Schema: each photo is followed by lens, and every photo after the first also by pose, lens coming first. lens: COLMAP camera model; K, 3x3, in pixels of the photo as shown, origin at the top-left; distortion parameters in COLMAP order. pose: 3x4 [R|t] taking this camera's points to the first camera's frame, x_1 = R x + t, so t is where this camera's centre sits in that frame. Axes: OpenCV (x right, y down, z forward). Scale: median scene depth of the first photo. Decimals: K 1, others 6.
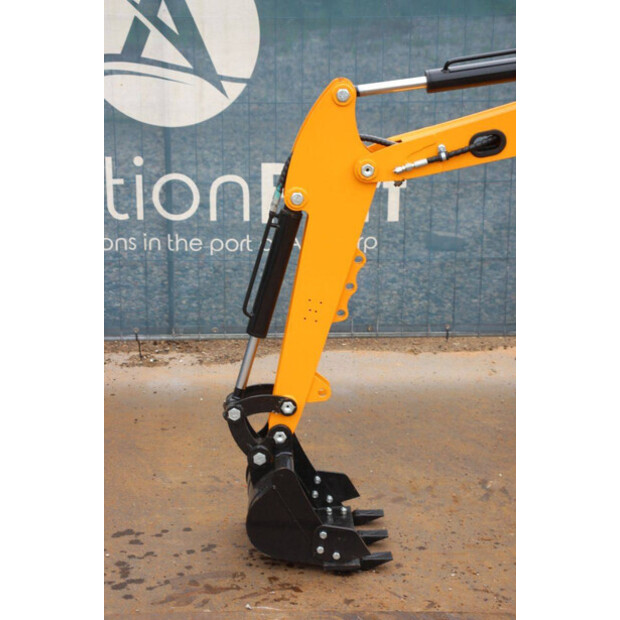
lens RADIAL K [[1467.2, 0, 317.4], [0, 1467.2, 311.6], [0, 0, 1]] dist [0.430063, 0.077211]
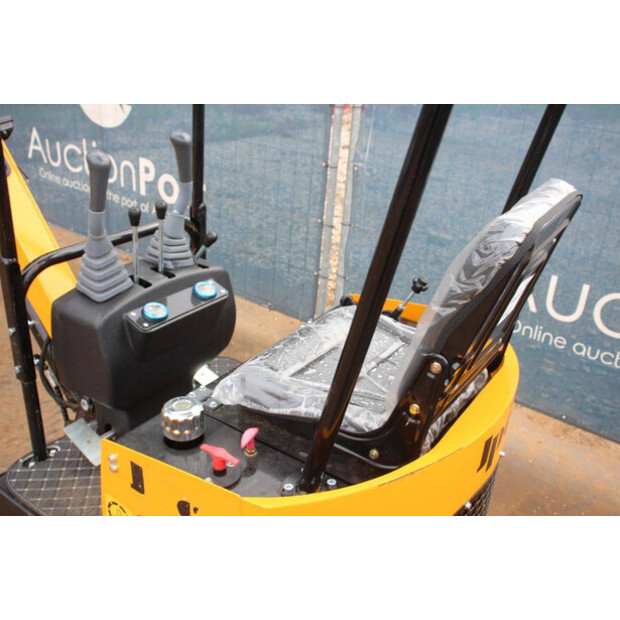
lens RADIAL K [[612.5, 0, 310.0], [0, 612.5, 310.0], [0, 0, 1]] dist [-0.044259, 0.000909]
pose [[0.790613, 0.314915, -0.525128, 0.531234], [-0.229026, 0.947447, 0.223364, -0.138466], [0.567871, -0.056327, 0.821188, 0.565492]]
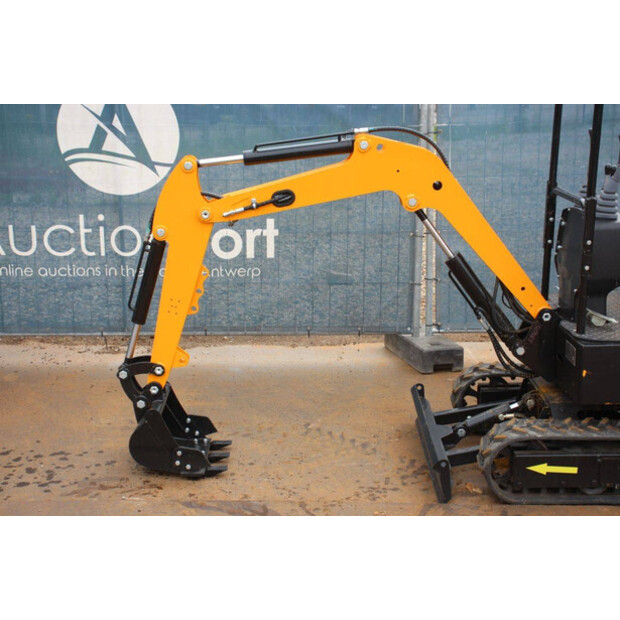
lens RADIAL K [[998.4, 0, 310.0], [0, 998.4, 310.0], [0, 0, 1]] dist [0.141544, 0.088633]
pose [[0.999752, 0.005076, -0.021683, 0.120790], [-0.005773, 0.999465, -0.032198, 0.026691], [0.021508, 0.032315, 0.999246, -0.028241]]
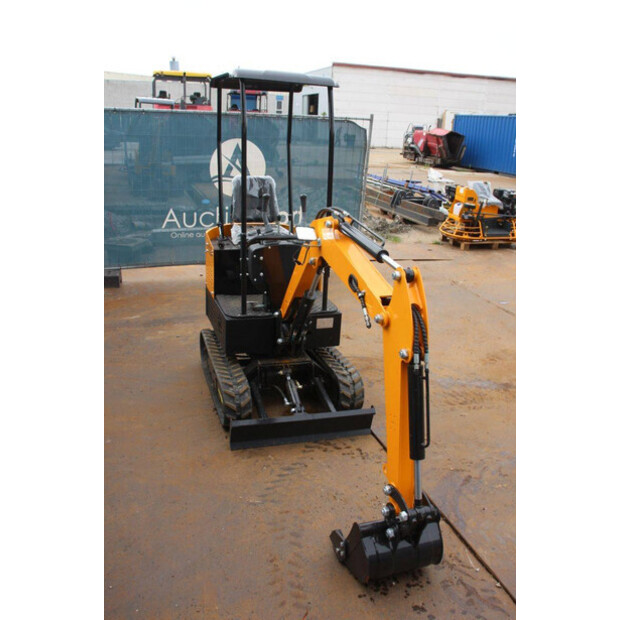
lens RADIAL K [[568.6, 0, 310.0], [0, 568.6, 310.0], [0, 0, 1]] dist [-0.147185, 0.193027]
pose [[-0.280773, -0.295106, 0.913279, -0.346554], [0.222220, 0.905711, 0.360979, -0.244550], [-0.933694, 0.304302, -0.188720, 0.874694]]
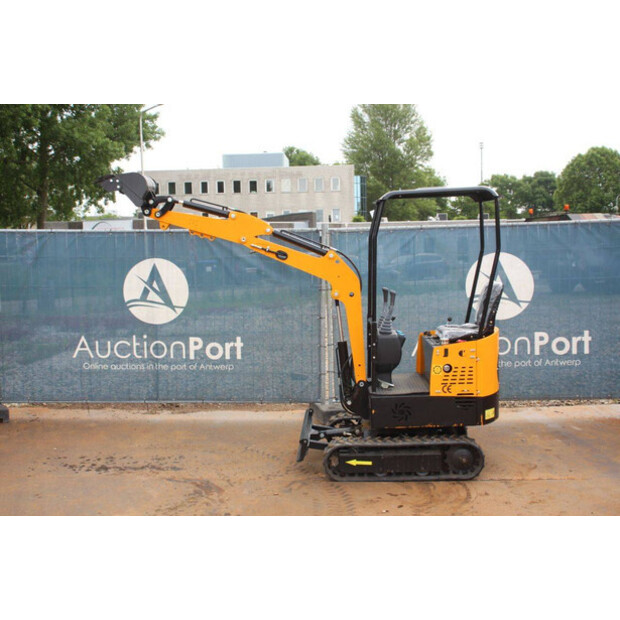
lens RADIAL K [[728.5, 0, 310.0], [0, 728.5, 310.0], [0, 0, 1]] dist [-0.058251, 0.261284]
pose [[0.997746, -0.001715, -0.067084, 0.283651], [-0.010312, 0.983882, -0.178519, 0.090853], [0.066309, 0.178809, 0.981647, -0.324881]]
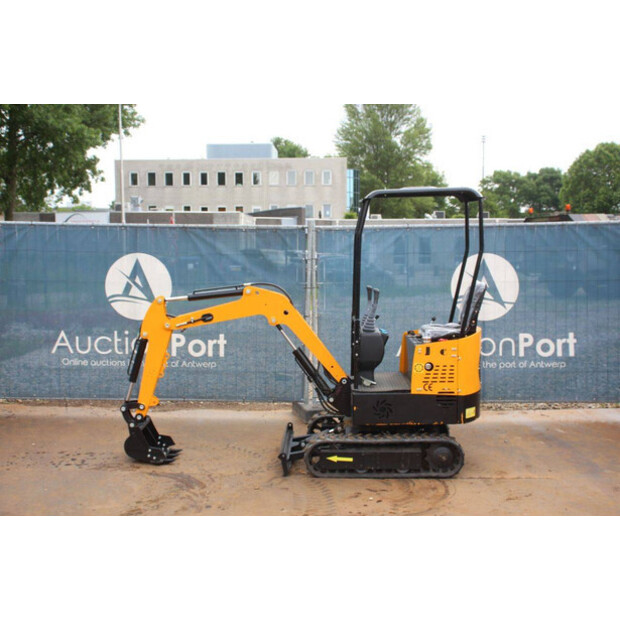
lens RADIAL K [[780.4, 0, 310.0], [0, 780.4, 310.0], [0, 0, 1]] dist [0.002303, 0.097421]
pose [[0.998571, 0.013987, -0.051571, 0.295175], [-0.023148, 0.983105, -0.181571, 0.112970], [0.048160, 0.182505, 0.982025, -0.404597]]
